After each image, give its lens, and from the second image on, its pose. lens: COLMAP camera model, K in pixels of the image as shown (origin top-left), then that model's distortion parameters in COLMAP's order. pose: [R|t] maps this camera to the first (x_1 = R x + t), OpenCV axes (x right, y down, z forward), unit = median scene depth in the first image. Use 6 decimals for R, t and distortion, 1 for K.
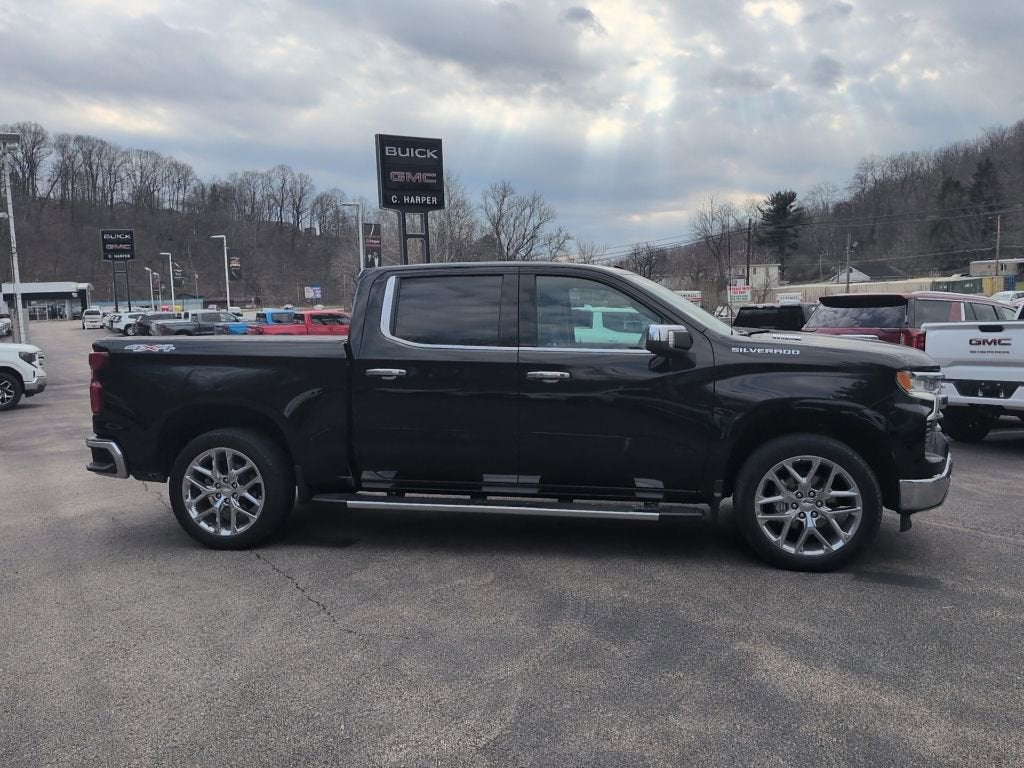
lens RADIAL K [[860.3, 0, 514.7], [0, 860.3, 378.7], [0, 0, 1]] dist [0.097381, -0.196784]
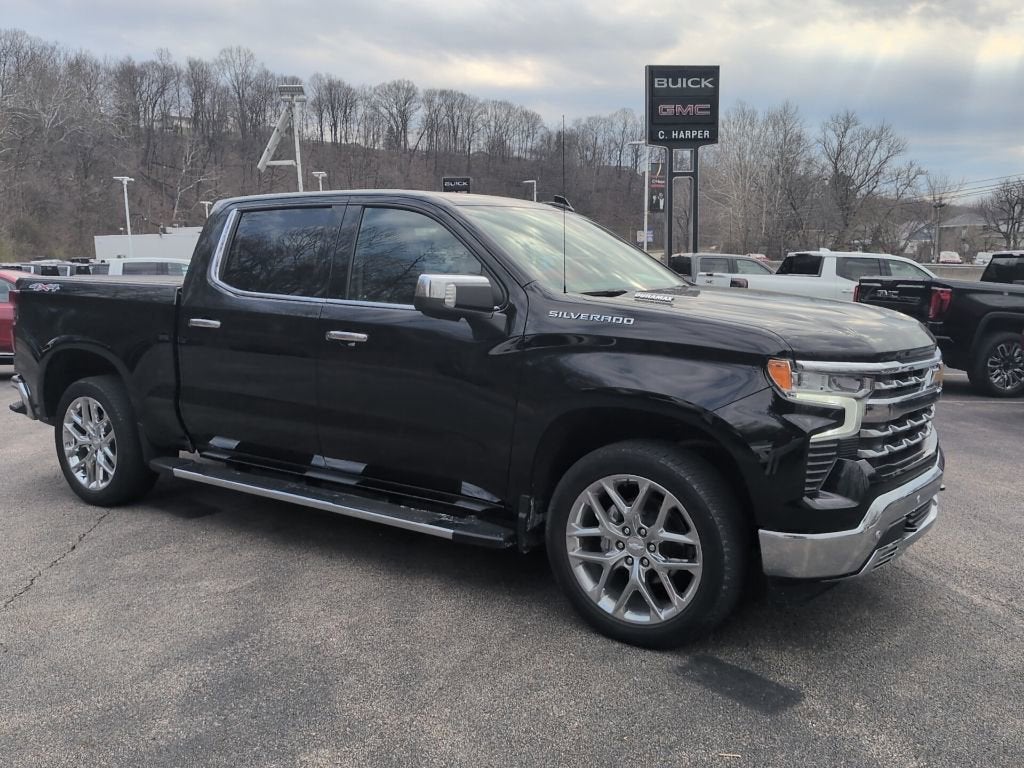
lens RADIAL K [[860.3, 0, 514.7], [0, 860.3, 378.7], [0, 0, 1]] dist [0.097381, -0.196784]
pose [[0.927931, 0.065256, -0.366994, 0.131164], [-0.041713, 0.996552, 0.071729, -0.007978], [0.370409, -0.051251, 0.927454, 0.092987]]
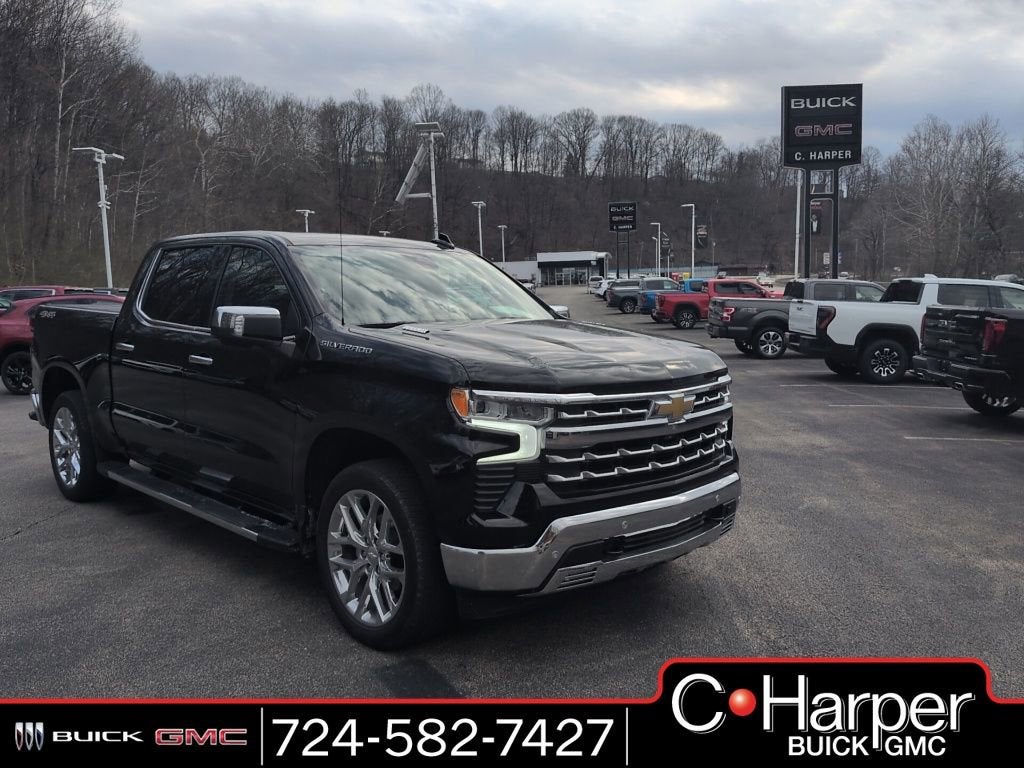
lens RADIAL K [[860.3, 0, 514.7], [0, 860.3, 378.7], [0, 0, 1]] dist [0.097381, -0.196784]
pose [[0.833697, 0.072922, -0.547386, 0.224524], [-0.052080, 0.997207, 0.053527, -0.014162], [0.549761, -0.016117, 0.835167, 0.120115]]
